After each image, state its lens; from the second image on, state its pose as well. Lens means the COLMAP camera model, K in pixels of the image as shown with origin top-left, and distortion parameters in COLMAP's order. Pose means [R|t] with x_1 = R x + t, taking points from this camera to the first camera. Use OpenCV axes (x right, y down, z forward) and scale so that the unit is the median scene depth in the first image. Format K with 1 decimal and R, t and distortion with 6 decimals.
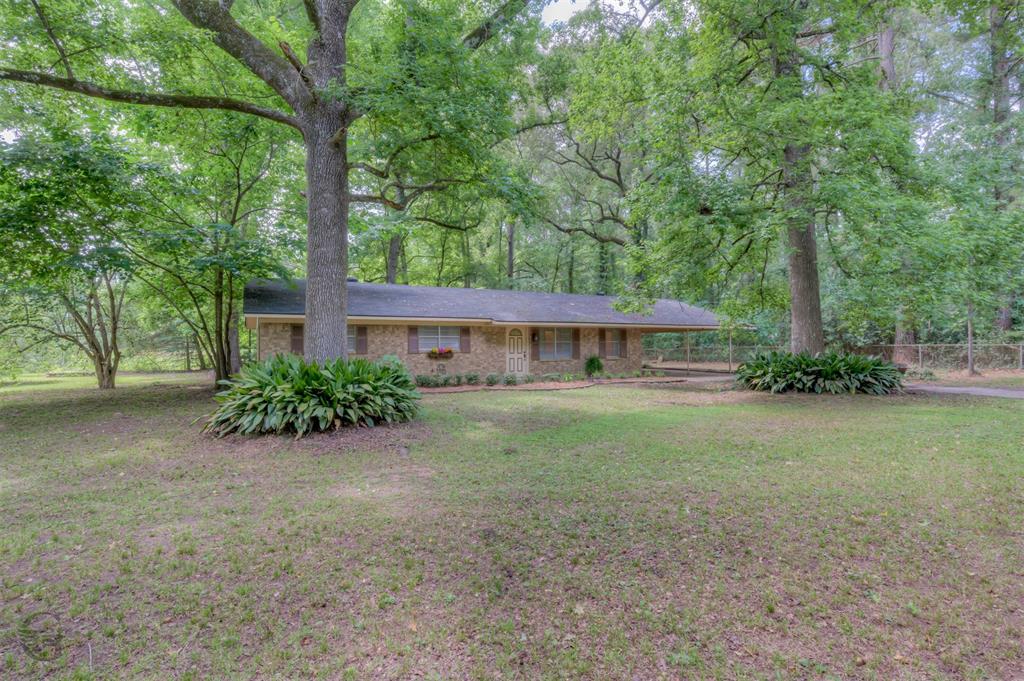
lens RADIAL K [[498.7, 0, 511.9], [0, 498.7, 339.7], [0, 0, 1]] dist [0.006540, 0.000020]
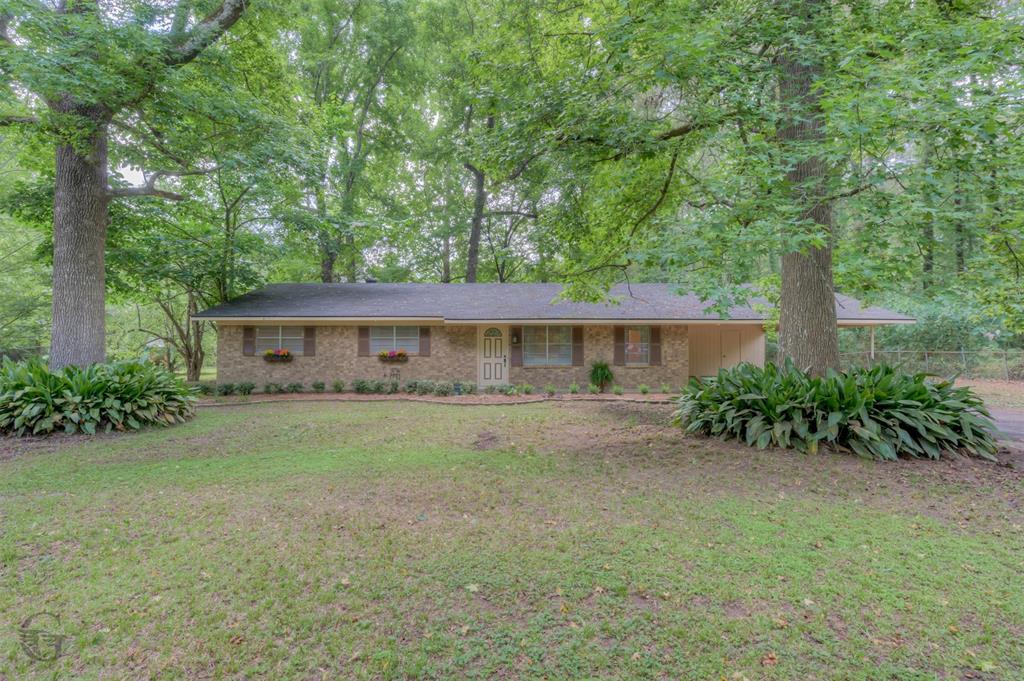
lens RADIAL K [[498.7, 0, 512.0], [0, 498.7, 341.6], [0, 0, 1]] dist [0.006540, 0.000020]
pose [[0.868217, 0.000203, -0.496185, 0.482143], [0.000232, 1.000000, 0.000815, -0.000031], [0.496185, -0.000823, 0.868216, 0.315685]]
